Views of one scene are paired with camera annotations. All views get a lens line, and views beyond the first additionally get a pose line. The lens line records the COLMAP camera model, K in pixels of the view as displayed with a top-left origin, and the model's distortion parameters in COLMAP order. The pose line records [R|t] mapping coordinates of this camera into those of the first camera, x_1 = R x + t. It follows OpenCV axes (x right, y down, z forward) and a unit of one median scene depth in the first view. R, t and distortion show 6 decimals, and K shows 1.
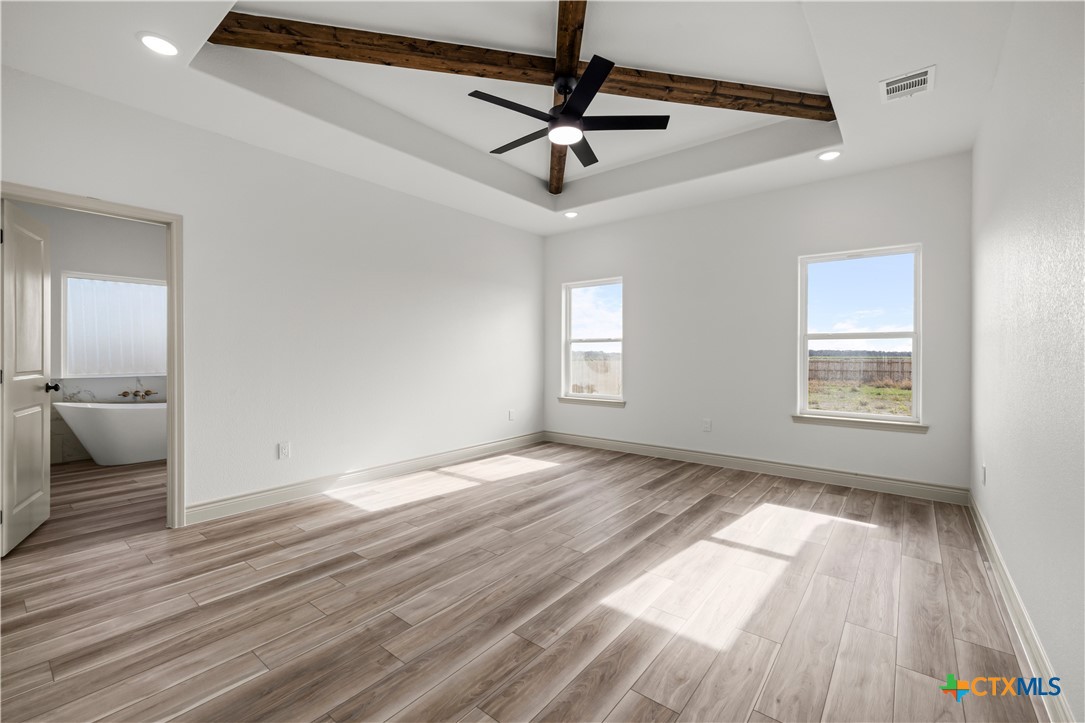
lens RADIAL K [[455.0, 0, 542.5], [0, 455.0, 361.5], [0, 0, 1]] dist [0.000278, 0.000388]
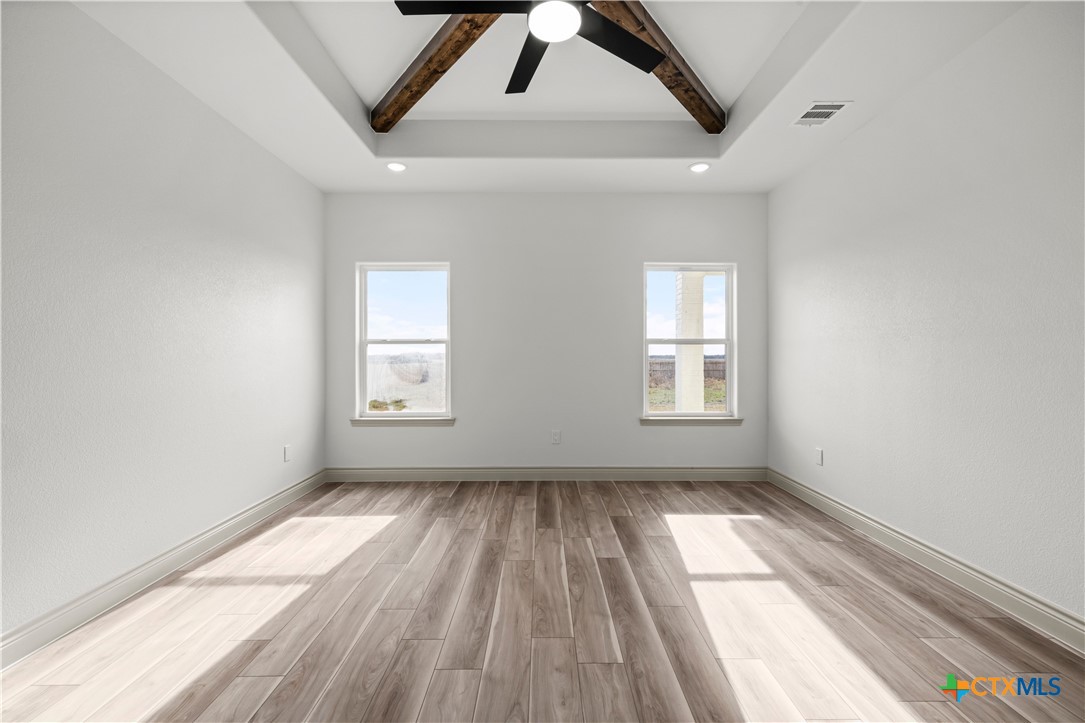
lens RADIAL K [[455.0, 0, 542.5], [0, 455.0, 361.5], [0, 0, 1]] dist [0.000278, 0.000388]
pose [[0.777585, -0.008798, 0.628716, -0.310383], [0.013935, 0.999898, -0.003242, -0.010719], [-0.628623, 0.011283, 0.777628, 0.422003]]
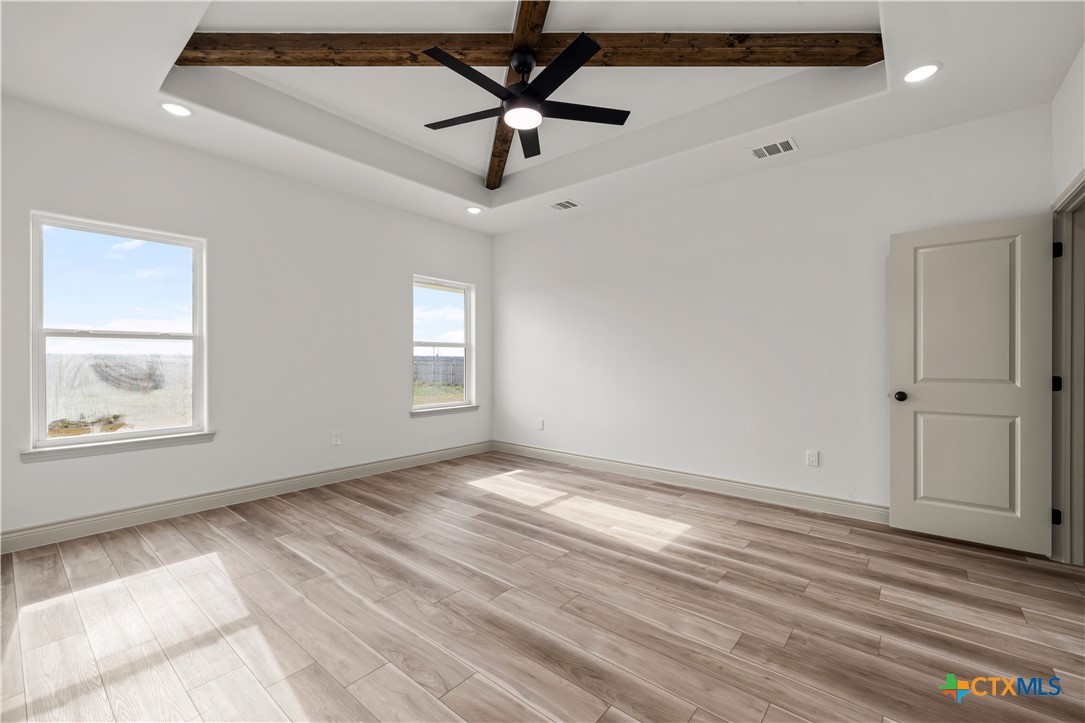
lens RADIAL K [[458.5, 0, 542.5], [0, 458.5, 361.5], [0, 0, 1]] dist [0.001612, 0.000572]
pose [[0.015853, -0.009125, 0.999833, -0.722033], [0.015401, 0.999842, 0.008881, -0.016933], [-0.999756, 0.015258, 0.015991, 0.788618]]
